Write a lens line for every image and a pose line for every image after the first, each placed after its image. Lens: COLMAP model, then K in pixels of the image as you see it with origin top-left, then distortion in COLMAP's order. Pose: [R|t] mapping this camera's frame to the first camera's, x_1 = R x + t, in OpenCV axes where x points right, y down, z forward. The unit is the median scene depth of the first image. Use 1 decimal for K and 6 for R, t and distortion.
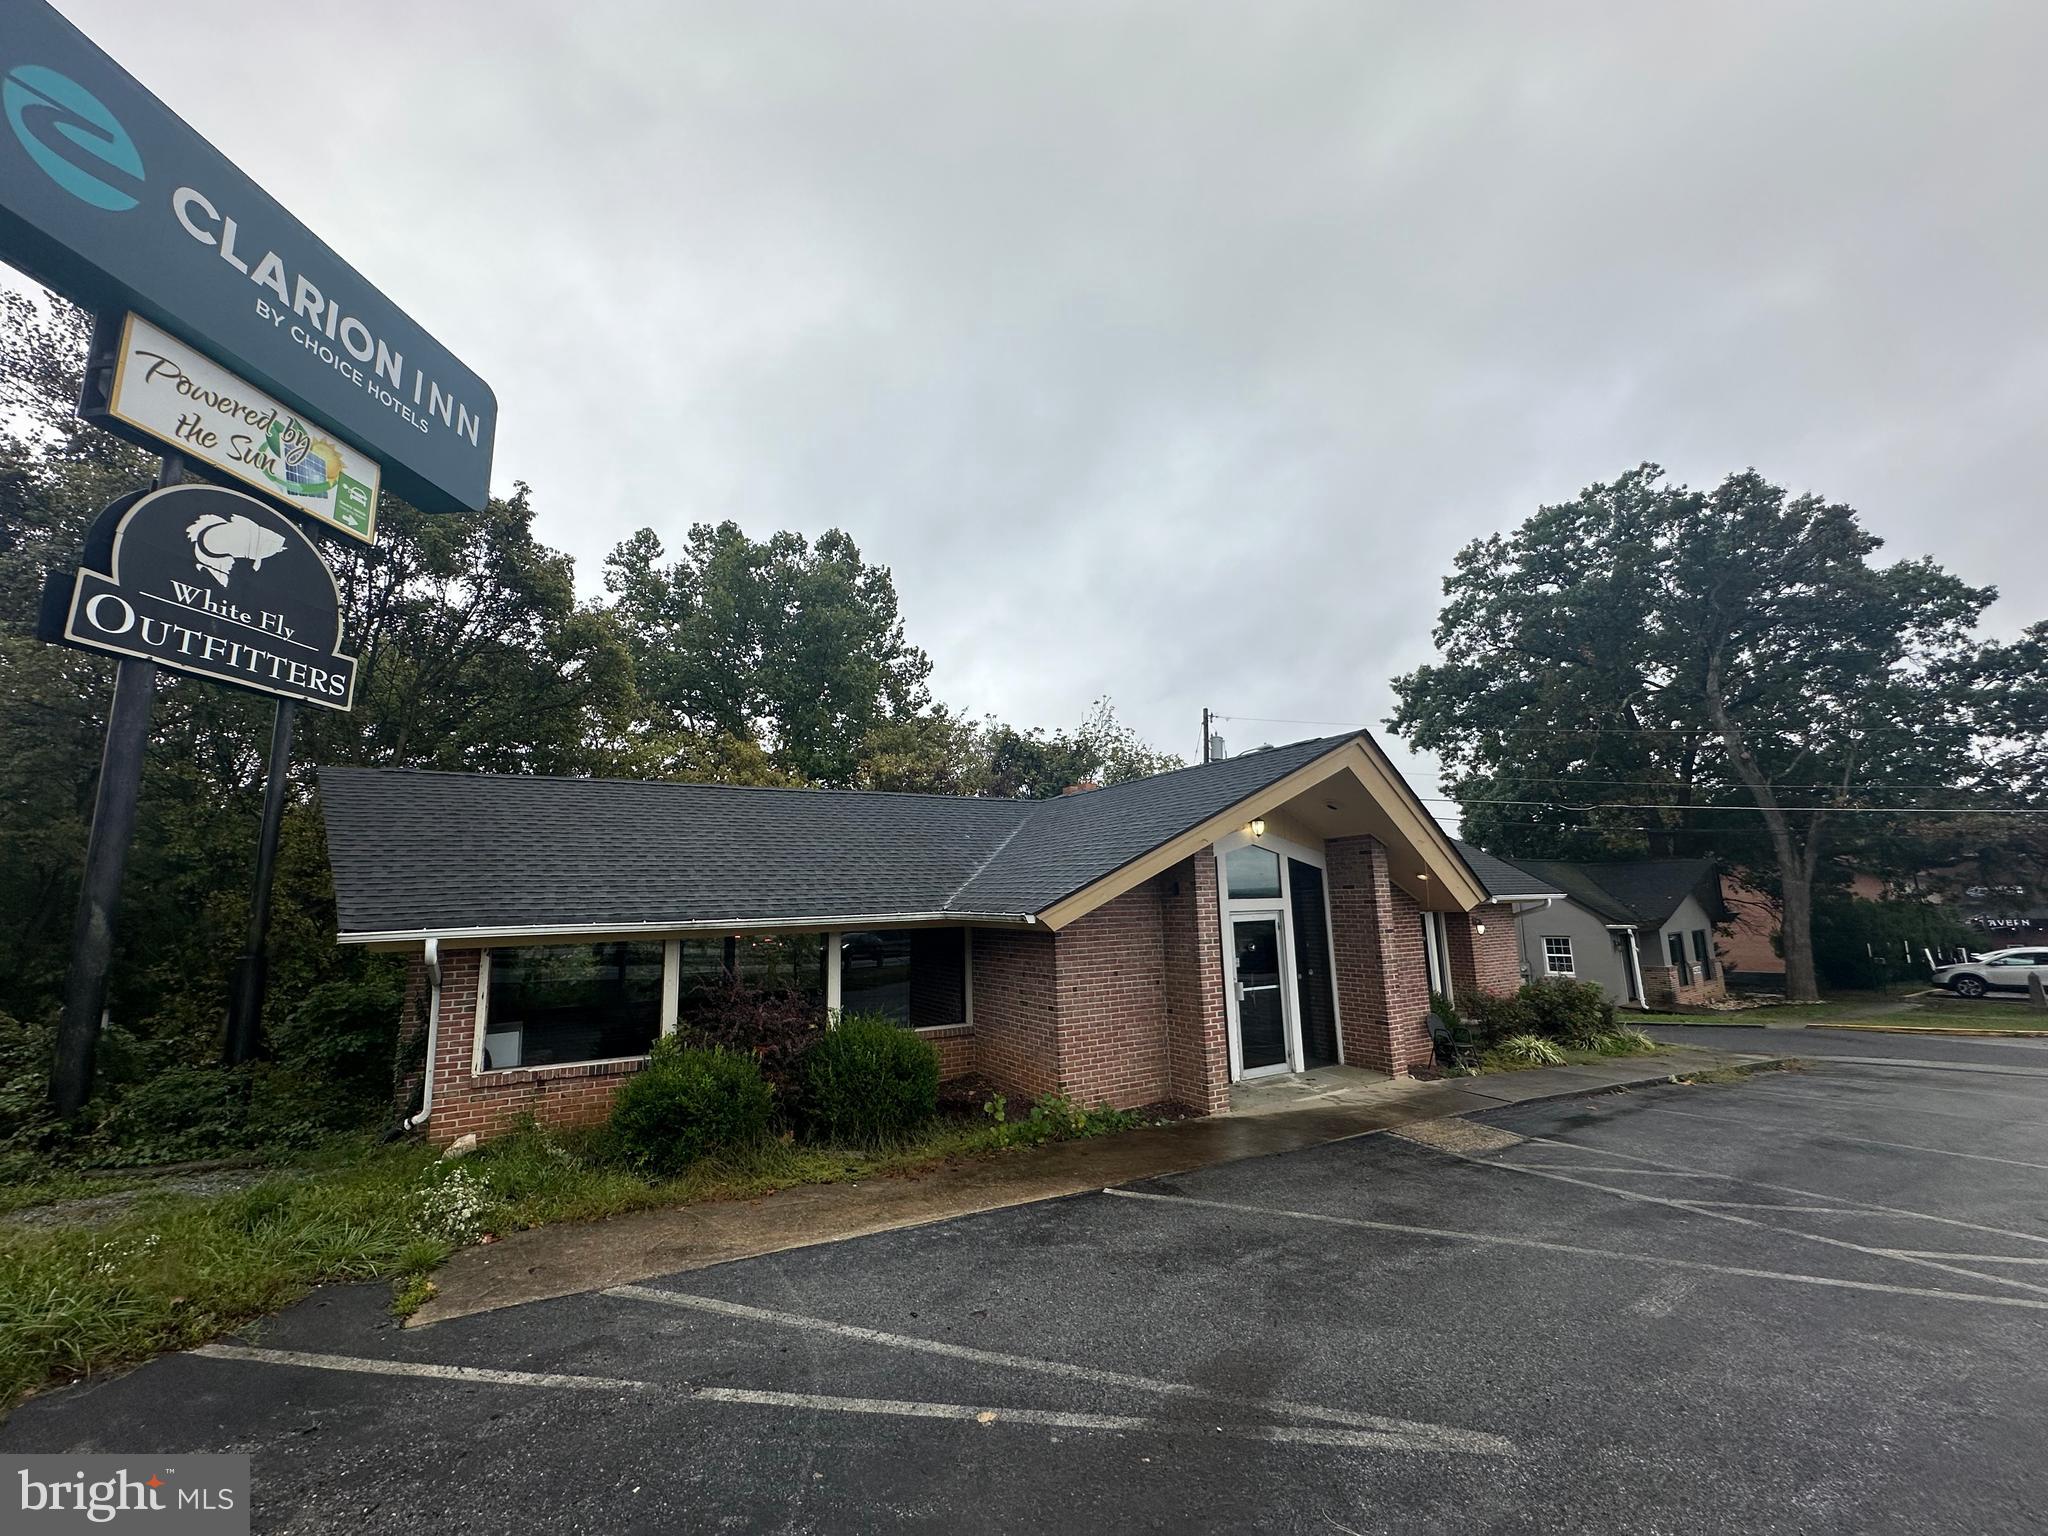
lens RADIAL K [[809.5, 0, 1024.0], [0, 809.5, 768.0], [0, 0, 1]] dist [-0.000254, -0.000214]
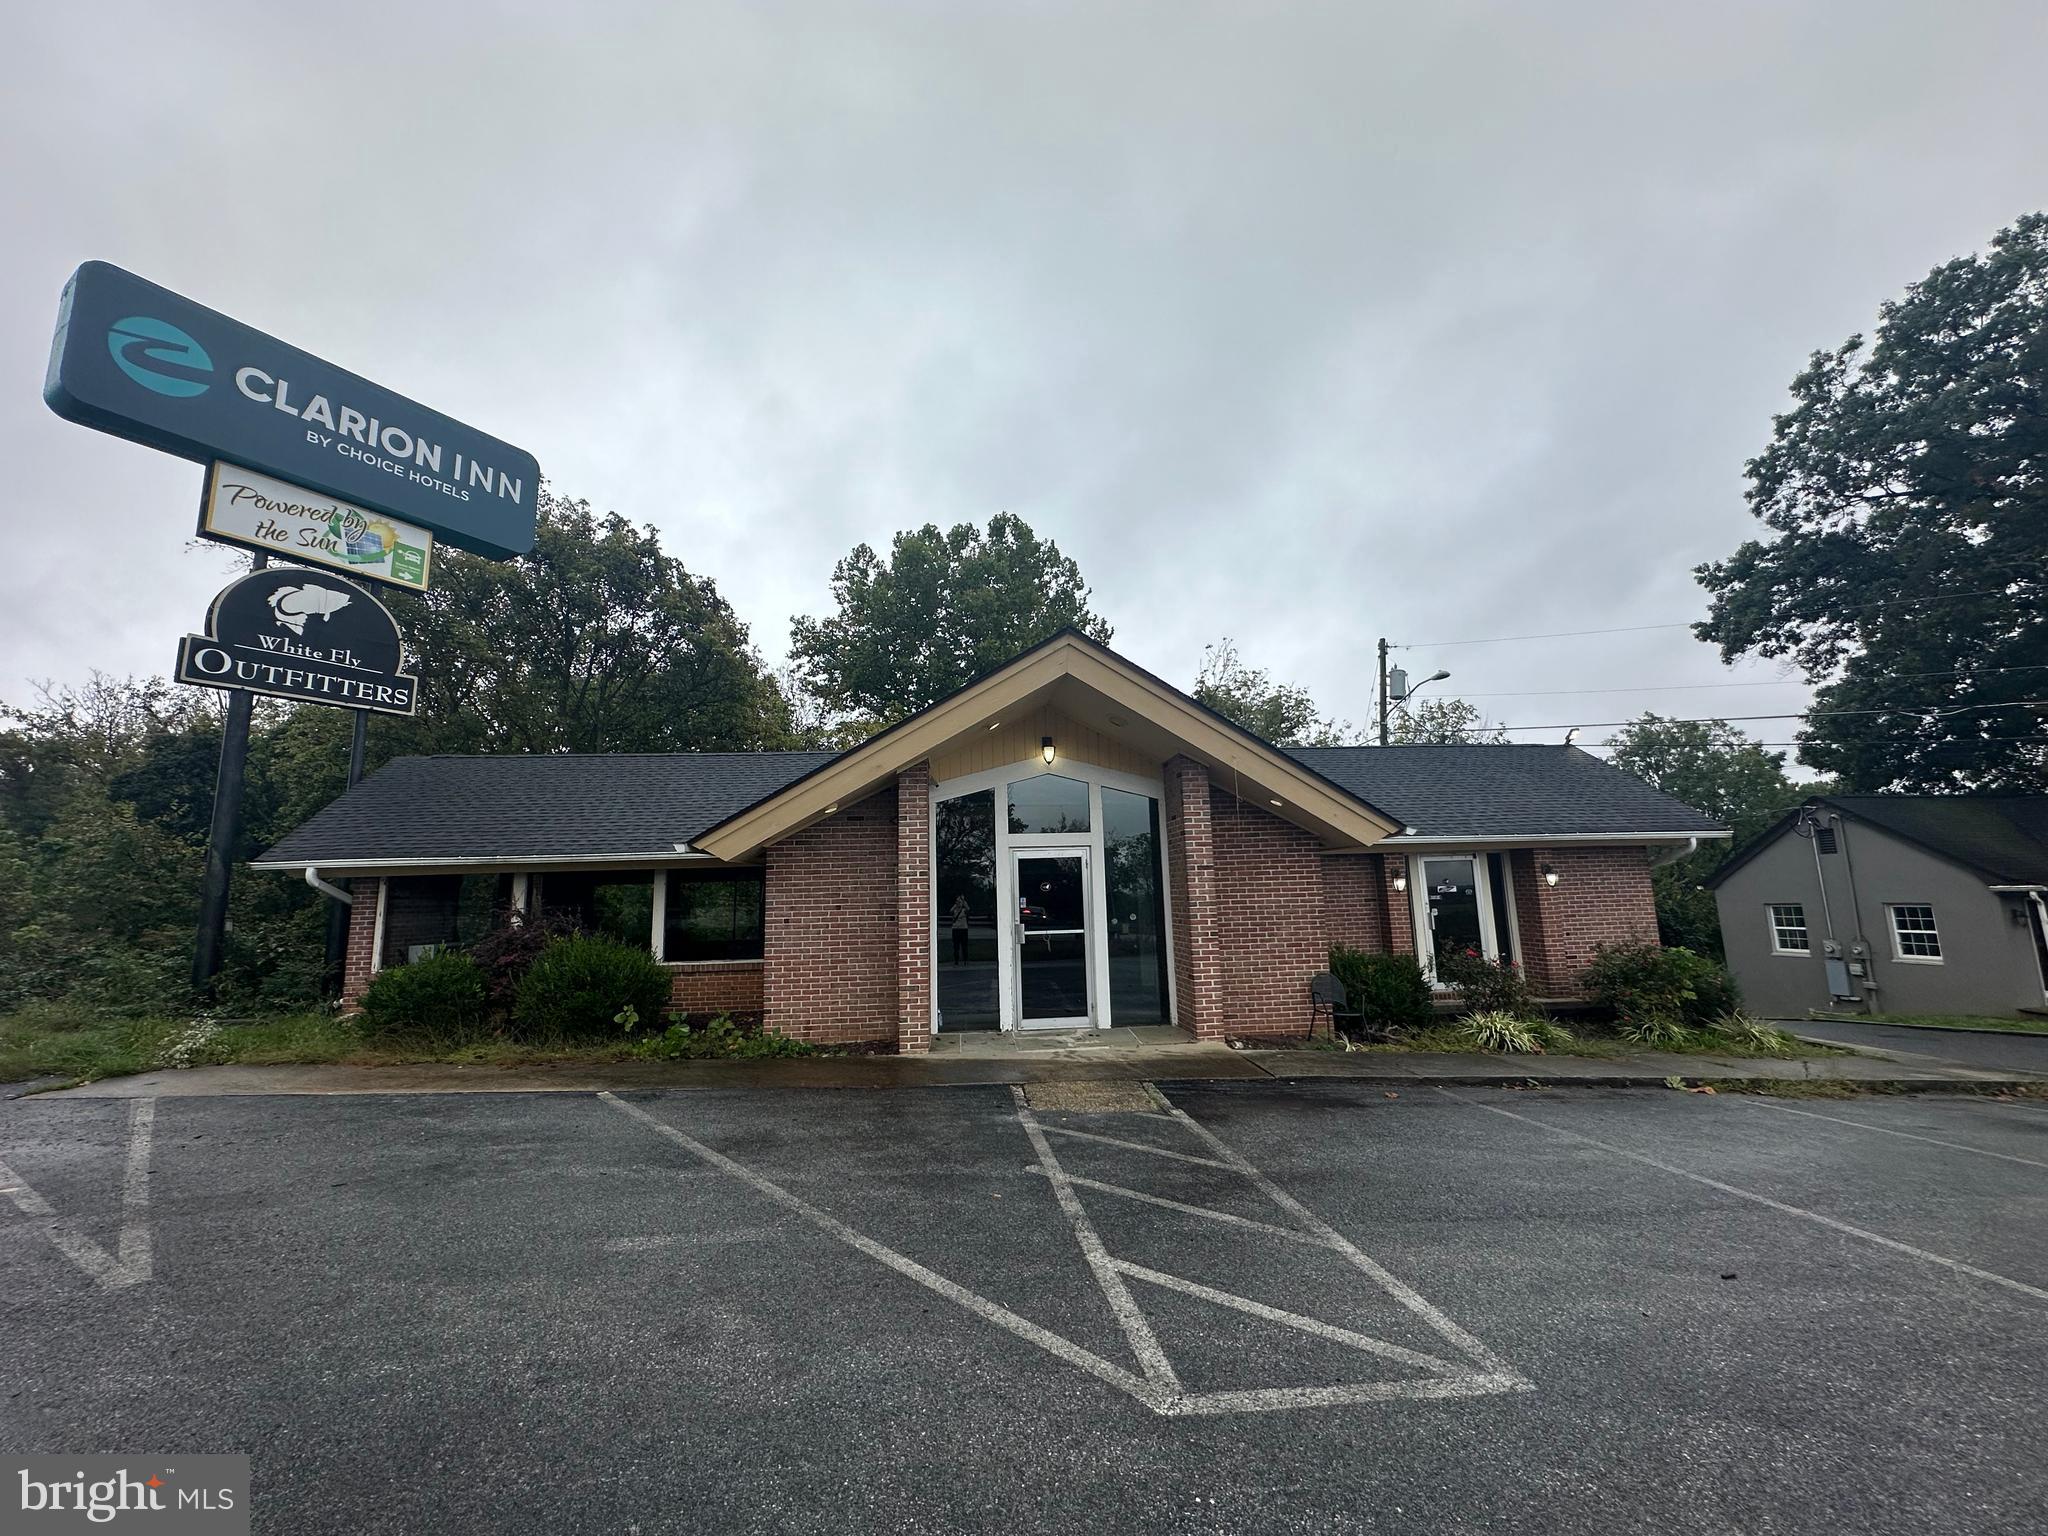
lens RADIAL K [[809.6, 0, 1019.3], [0, 809.6, 767.2], [0, 0, 1]] dist [-0.001641, -0.000161]
pose [[0.907120, -0.063012, -0.416128, 0.715802], [0.072509, 0.997343, 0.007040, 0.089151], [0.414579, -0.036559, 0.909279, 0.192319]]
